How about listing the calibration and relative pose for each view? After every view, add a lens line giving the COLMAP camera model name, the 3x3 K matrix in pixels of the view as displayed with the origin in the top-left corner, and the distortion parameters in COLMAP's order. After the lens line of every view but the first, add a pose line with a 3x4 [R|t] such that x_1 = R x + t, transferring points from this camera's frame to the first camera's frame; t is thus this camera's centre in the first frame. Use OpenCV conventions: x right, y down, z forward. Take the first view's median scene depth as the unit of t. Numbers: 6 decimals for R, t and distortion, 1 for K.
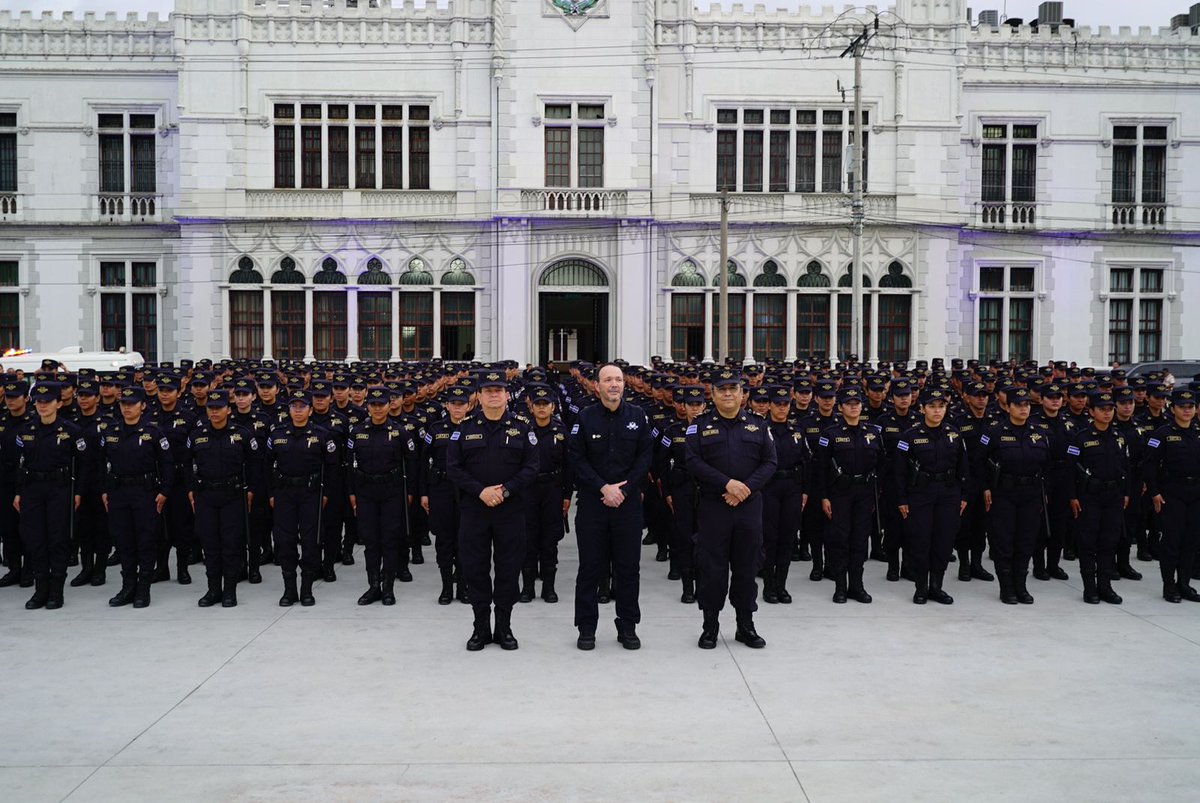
lens RADIAL K [[1040.6, 0, 601.9], [0, 1040.6, 398.3], [0, 0, 1]] dist [0.041978, -0.028807]
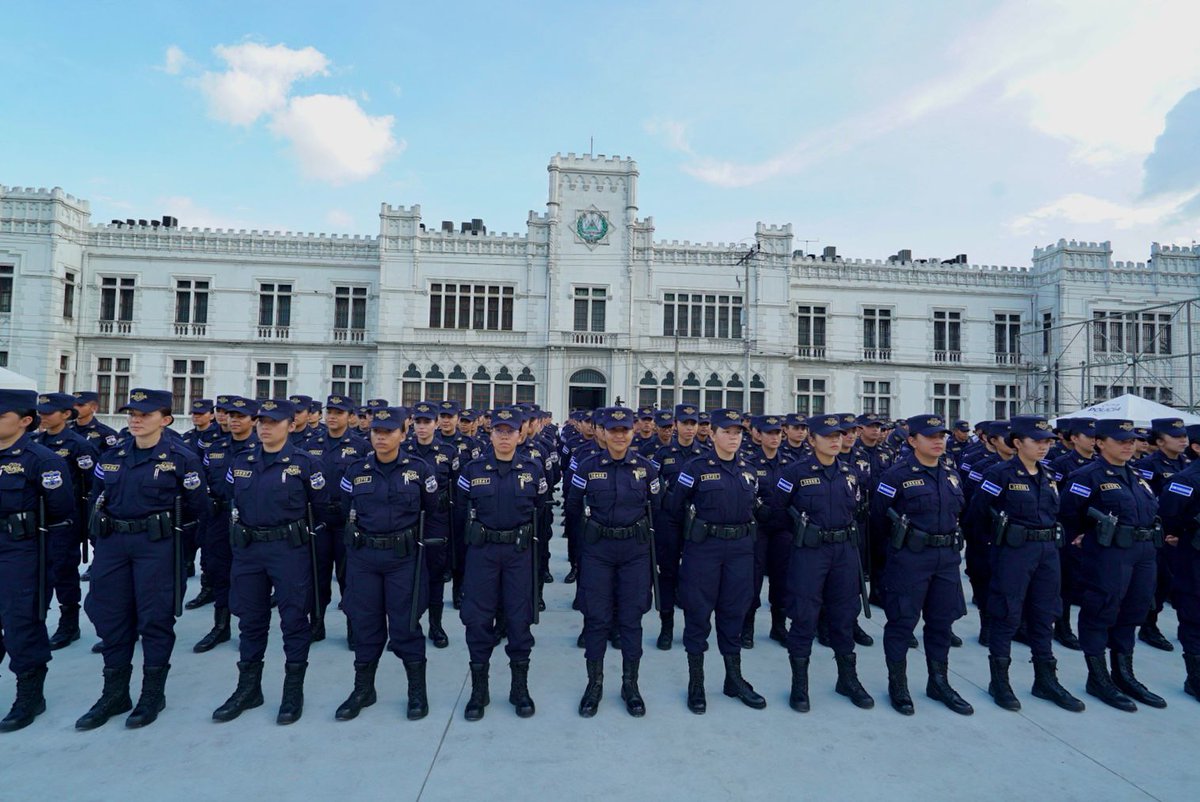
lens RADIAL K [[557.6, 0, 599.6], [0, 557.6, 406.9], [0, 0, 1]] dist [0.003579, 0.000423]
pose [[0.998881, 0.022181, 0.041777, -0.046516], [-0.019446, 0.997711, -0.064761, -0.000246], [-0.043118, 0.063876, 0.997026, -0.001810]]
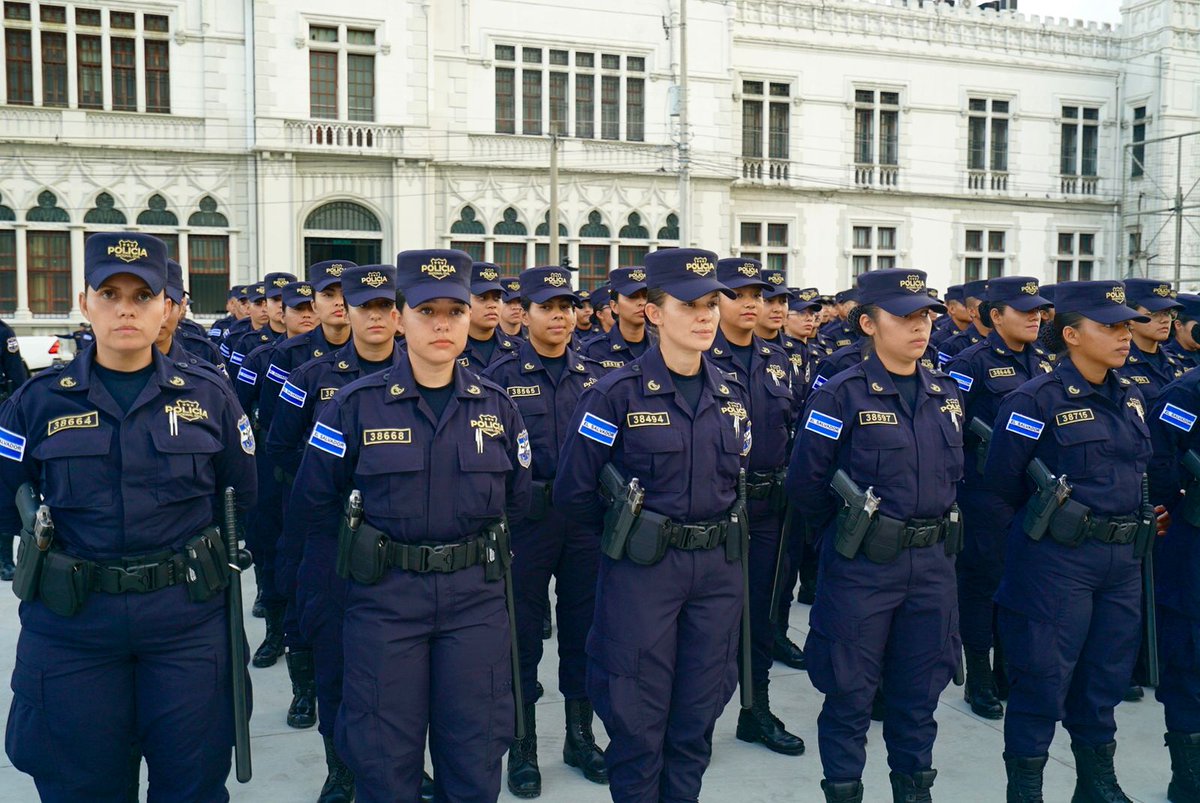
lens RADIAL K [[1139.2, 0, 581.0], [0, 1139.2, 401.0], [0, 0, 1]] dist [0.011086, 0.000000]
pose [[0.950521, -0.024118, 0.309722, -0.140784], [0.011502, 0.999030, 0.042495, -0.000156], [-0.310447, -0.036830, 0.949877, -0.005987]]
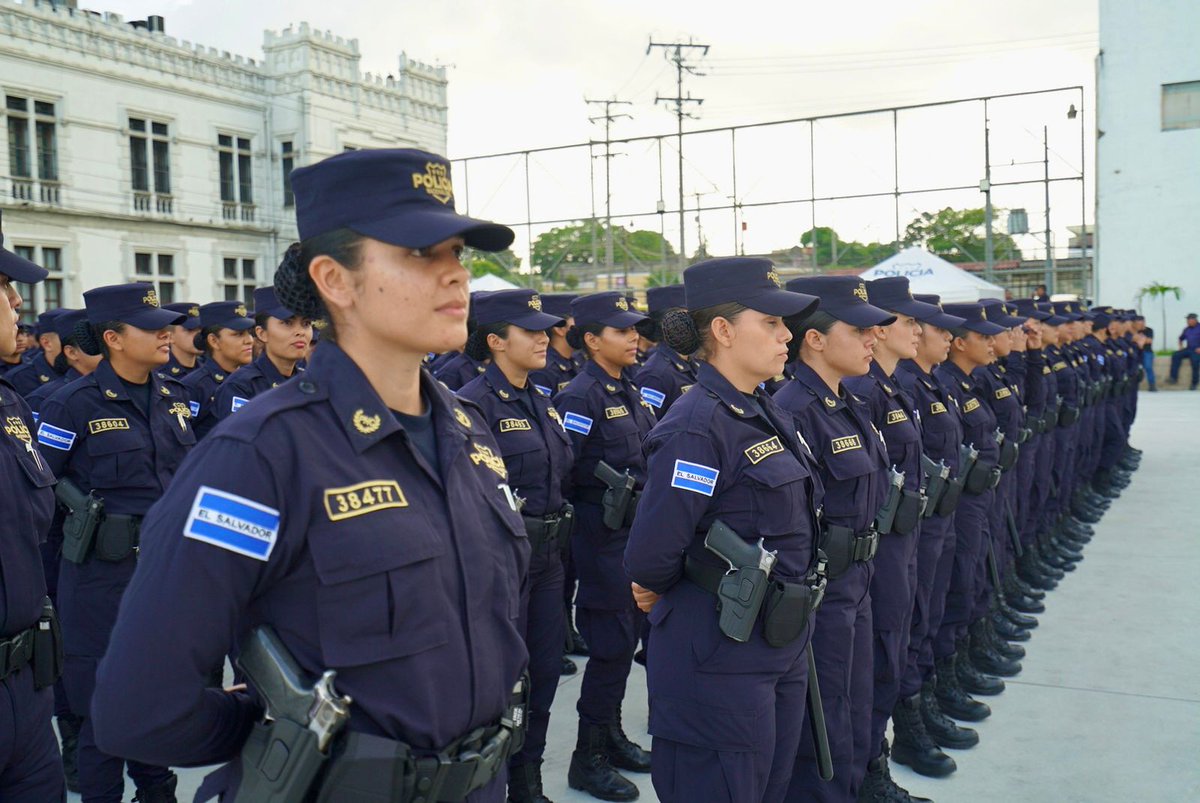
lens RADIAL K [[1223.7, 0, 600.8], [0, 1223.7, 395.1], [0, 0, 1]] dist [0.013333, 0.000000]
pose [[0.491296, -0.059854, 0.868934, -0.243550], [0.054682, 0.997788, 0.037812, -0.001077], [-0.869274, 0.028939, 0.493482, -0.006879]]
